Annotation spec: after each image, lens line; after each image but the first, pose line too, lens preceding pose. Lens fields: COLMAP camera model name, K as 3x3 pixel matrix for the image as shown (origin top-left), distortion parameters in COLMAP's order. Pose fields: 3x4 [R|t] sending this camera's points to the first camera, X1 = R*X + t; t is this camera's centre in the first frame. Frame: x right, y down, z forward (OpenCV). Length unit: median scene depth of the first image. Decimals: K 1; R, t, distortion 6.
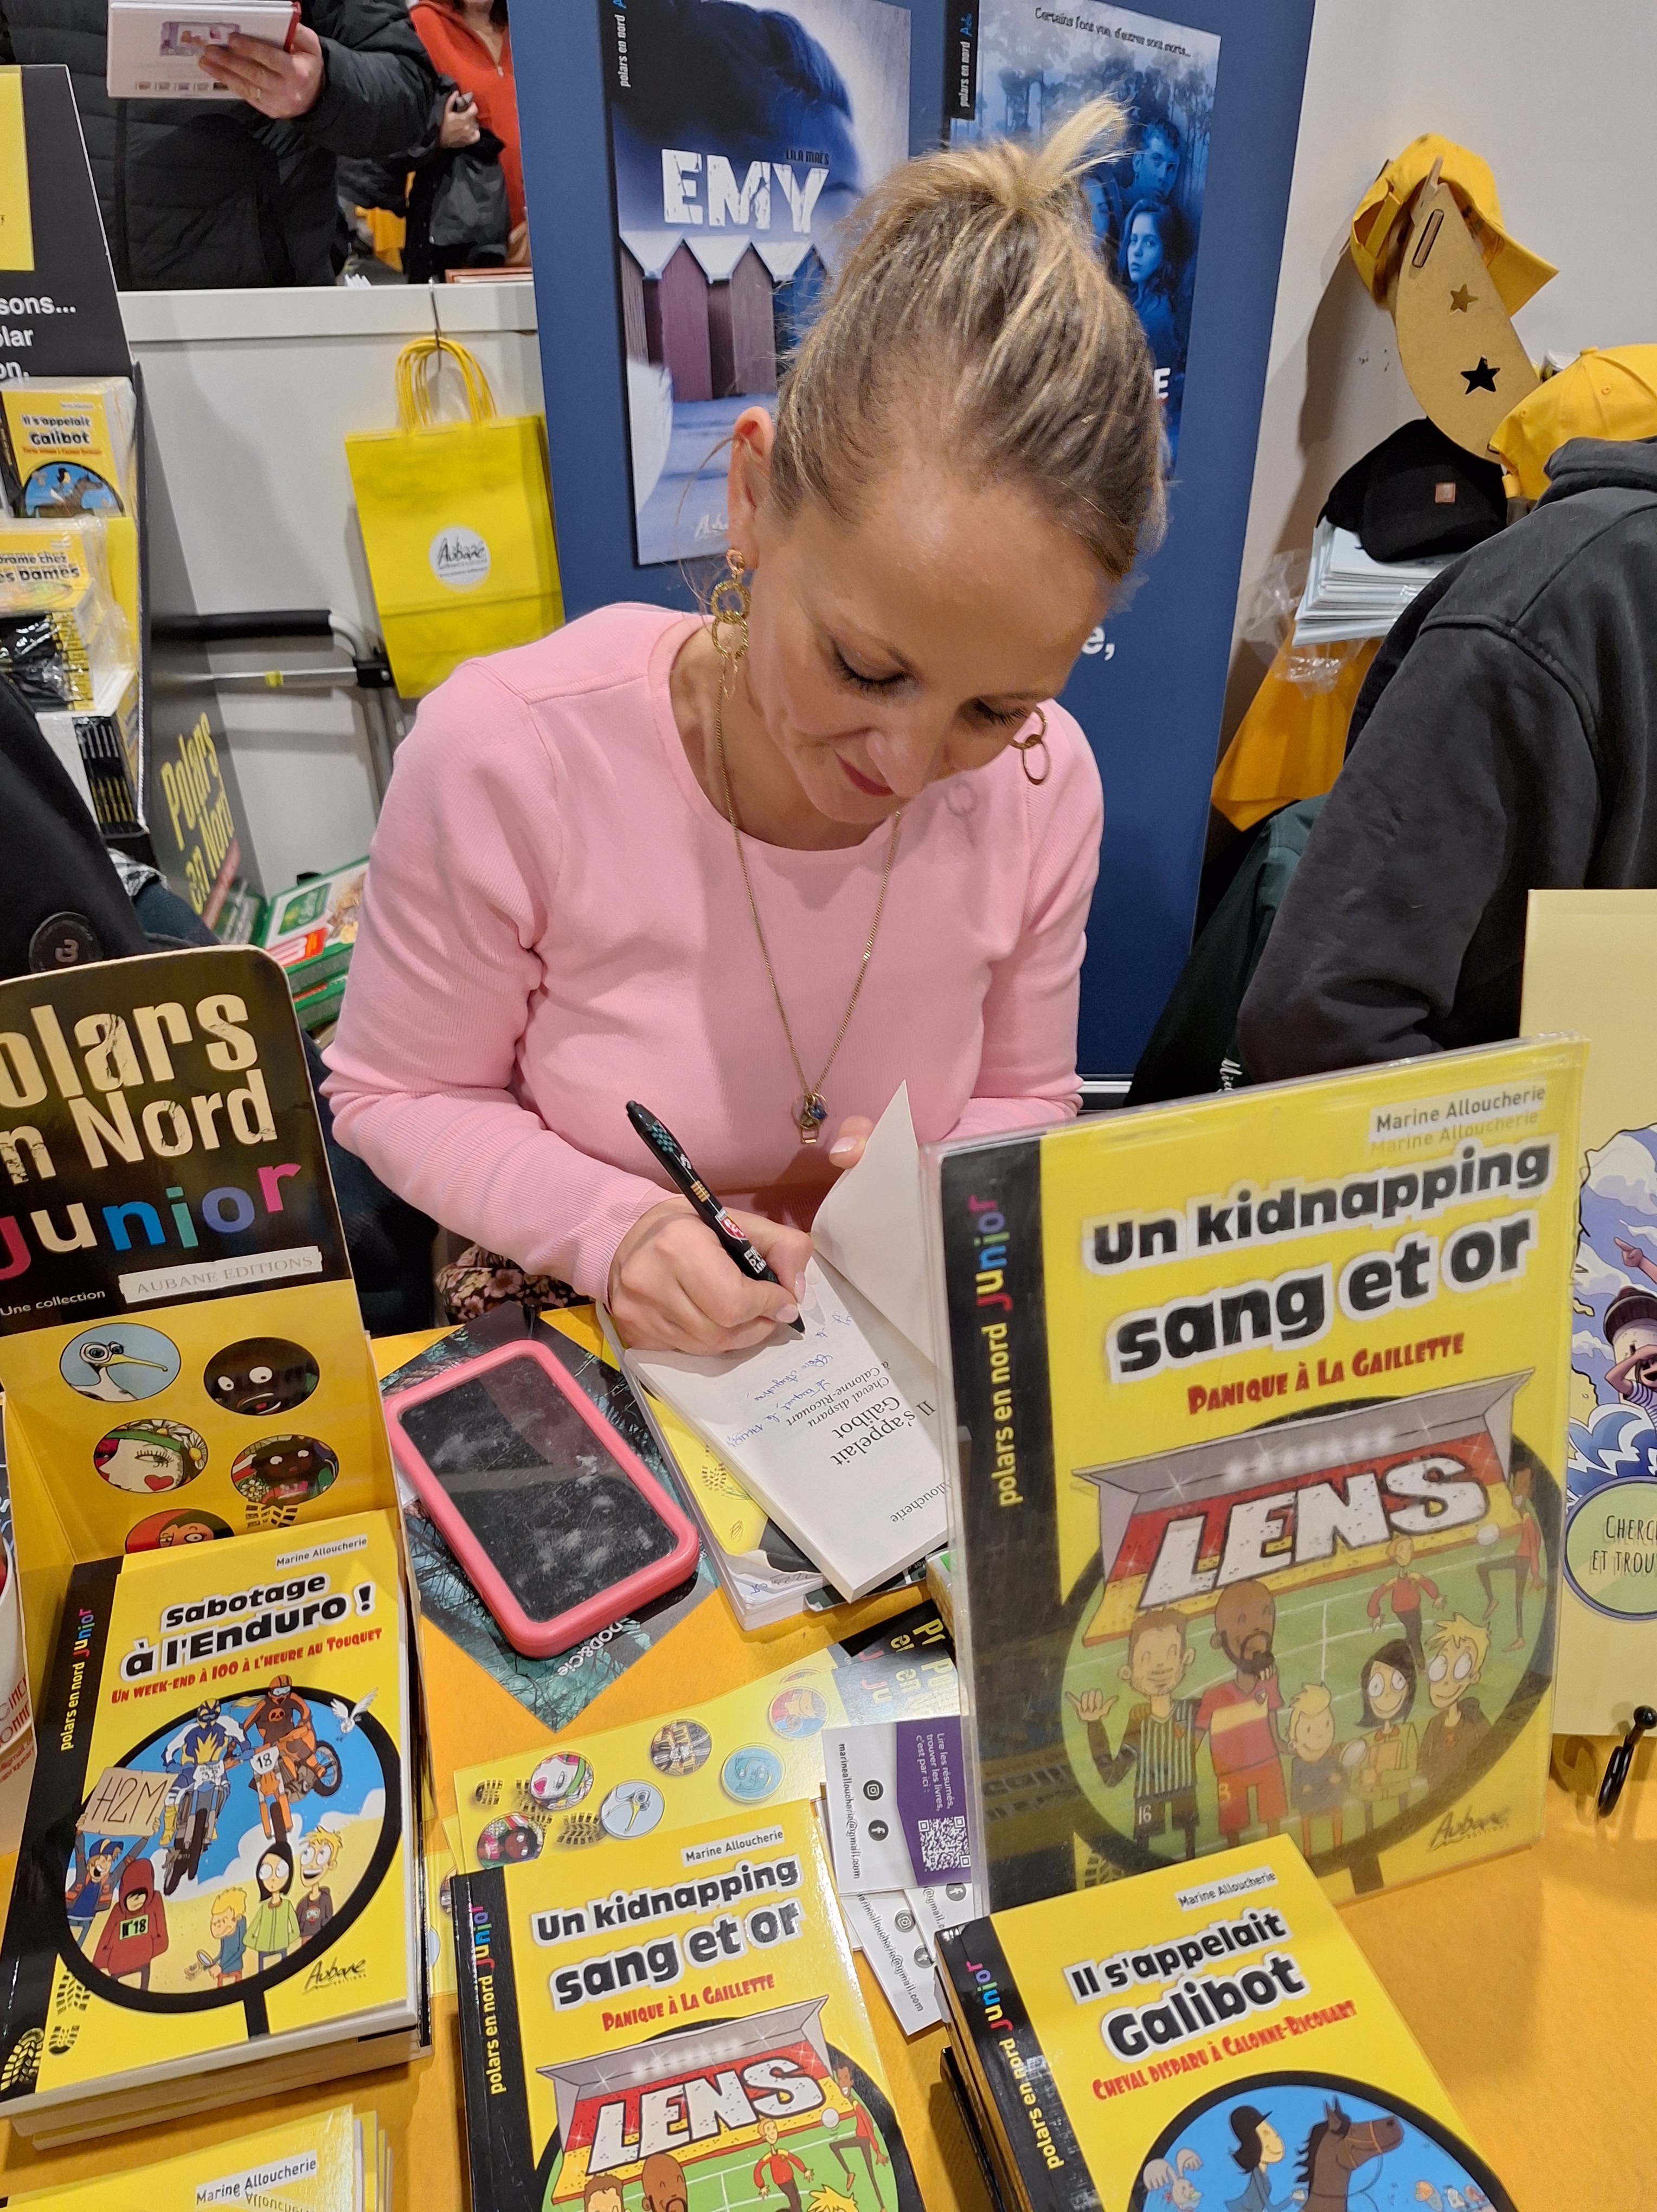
lens RADIAL K [[1486.4, 0, 819.0], [0, 1486.4, 1058.0], [0, 0, 1]] dist [-0.002613, -0.006399]
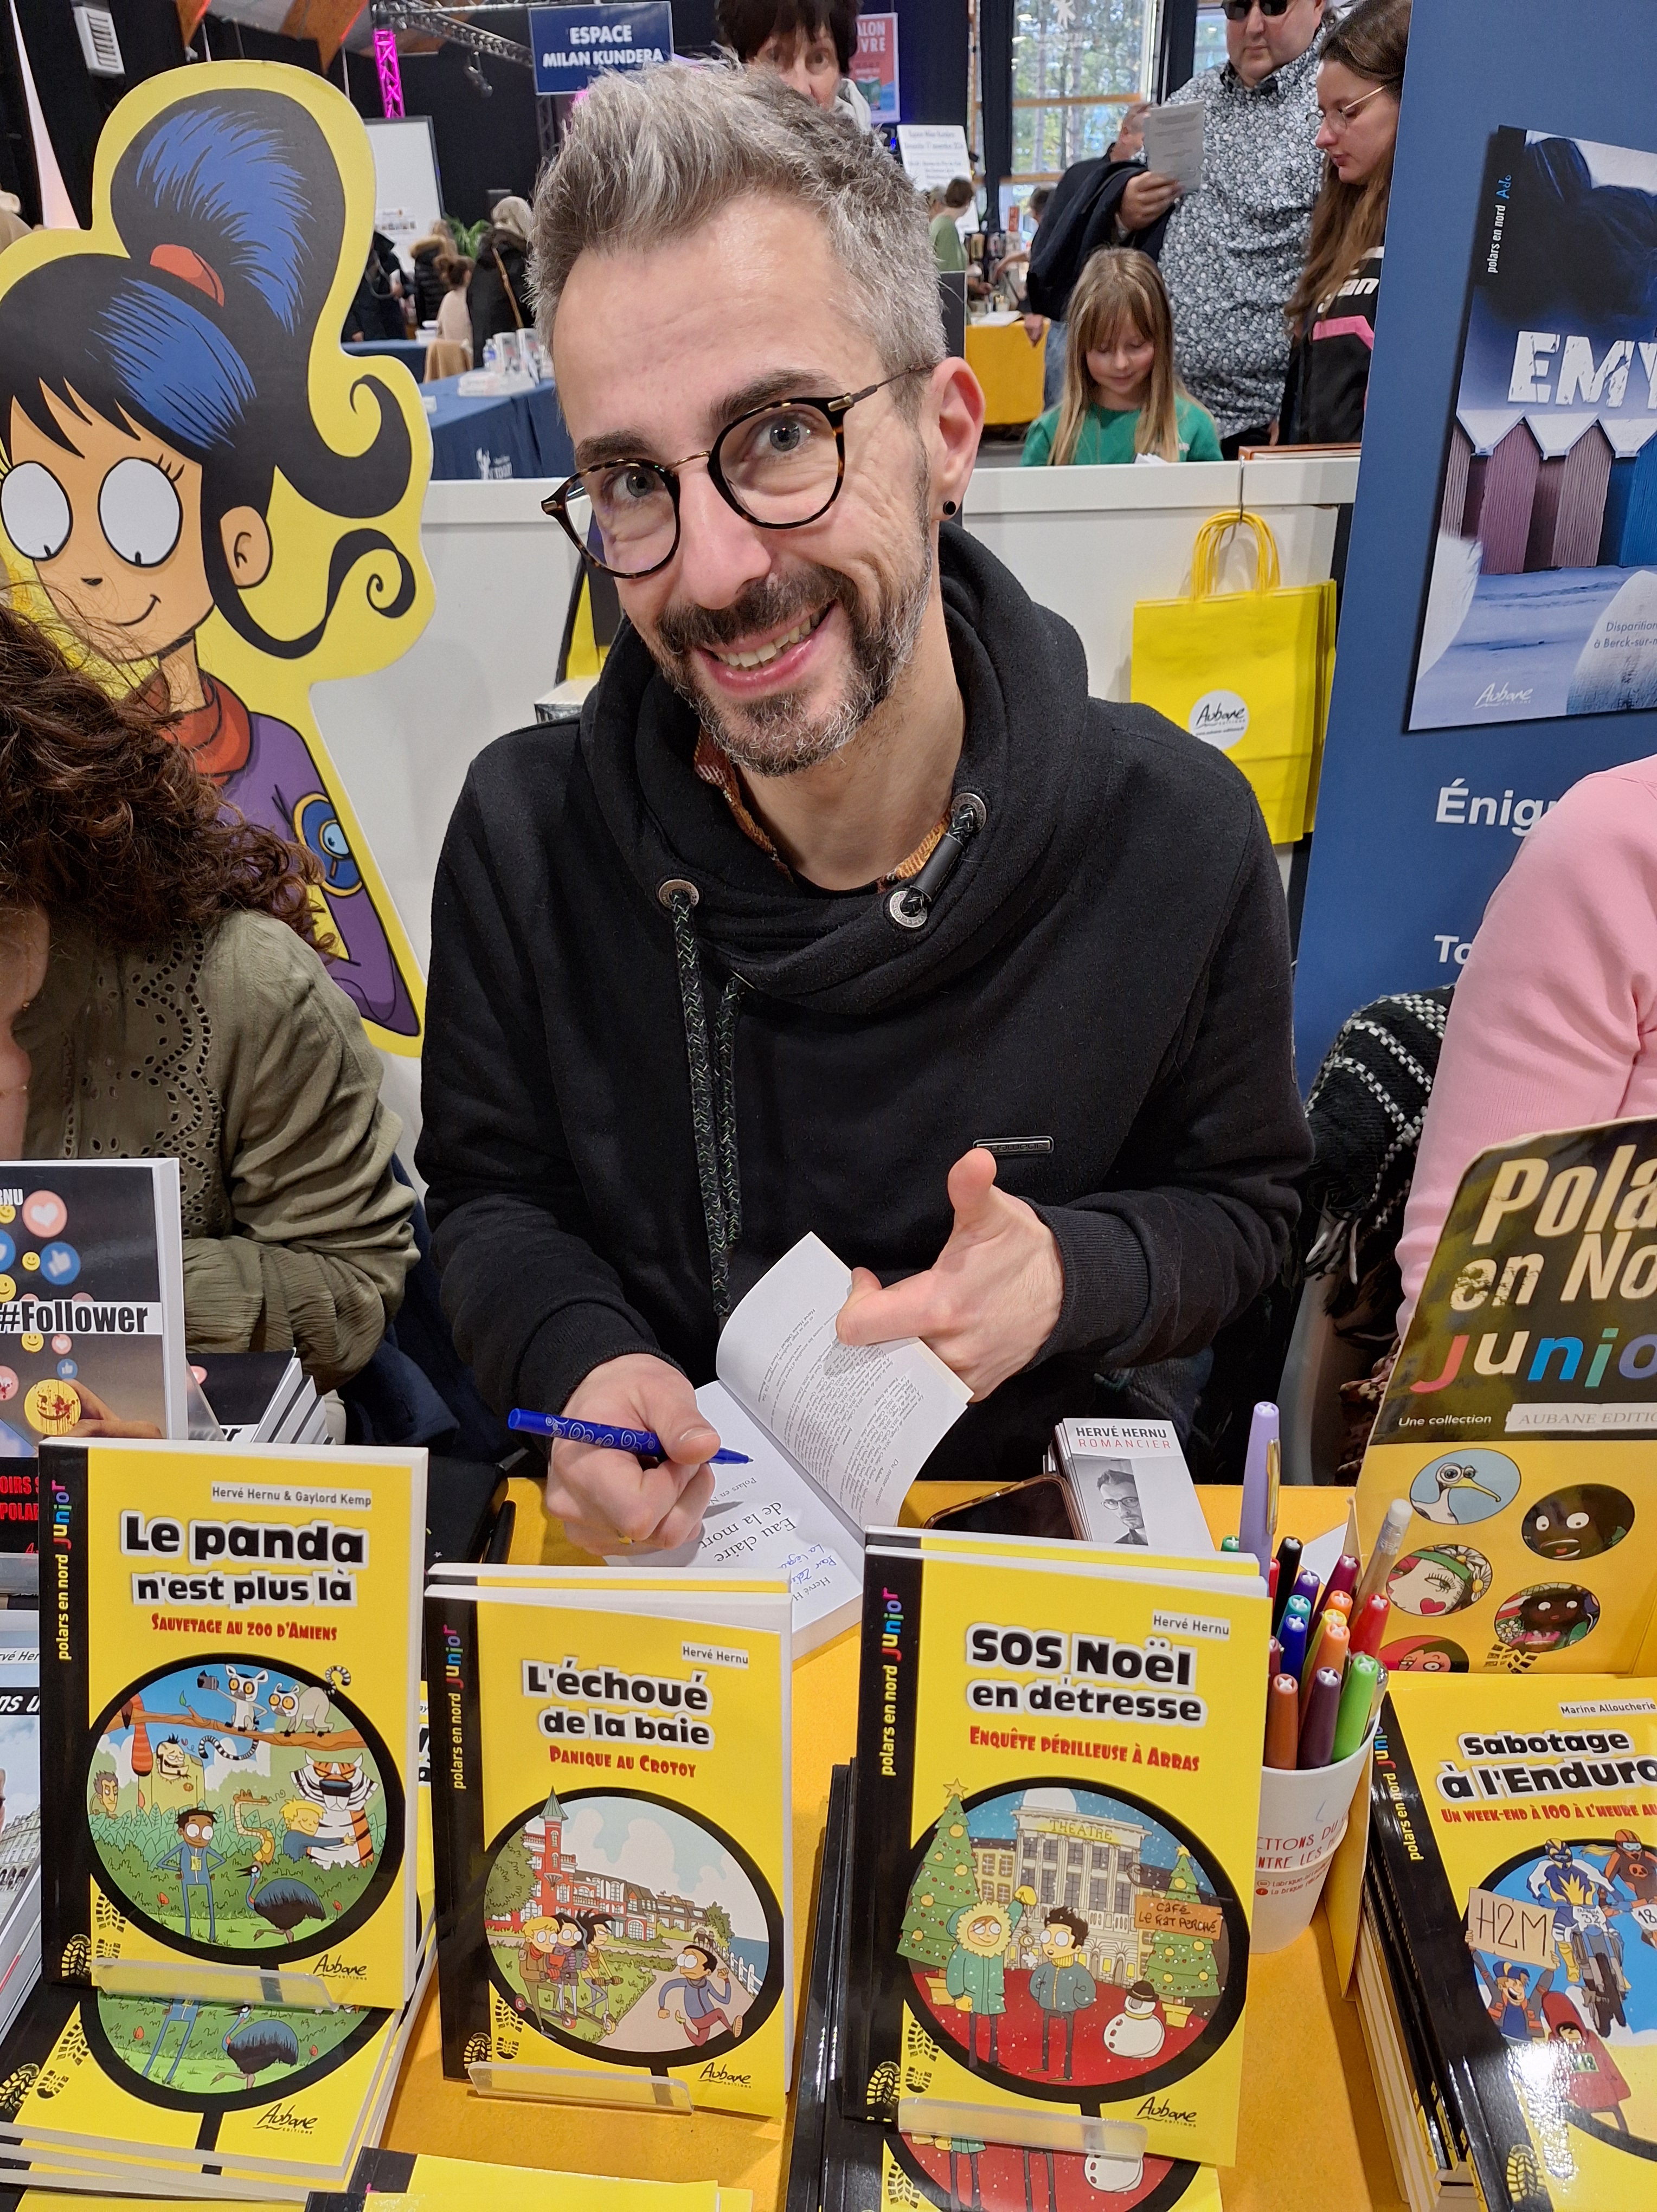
lens RADIAL K [[1486.4, 0, 824.5], [0, 1486.4, 1104.9], [0, 0, 1]] dist [-0.002613, -0.006399]
pose [[0.960364, 0.102867, -0.259076, -0.244087], [-0.120215, 0.991386, -0.051990, 0.018255], [0.251496, 0.081074, 0.964457, -0.047985]]
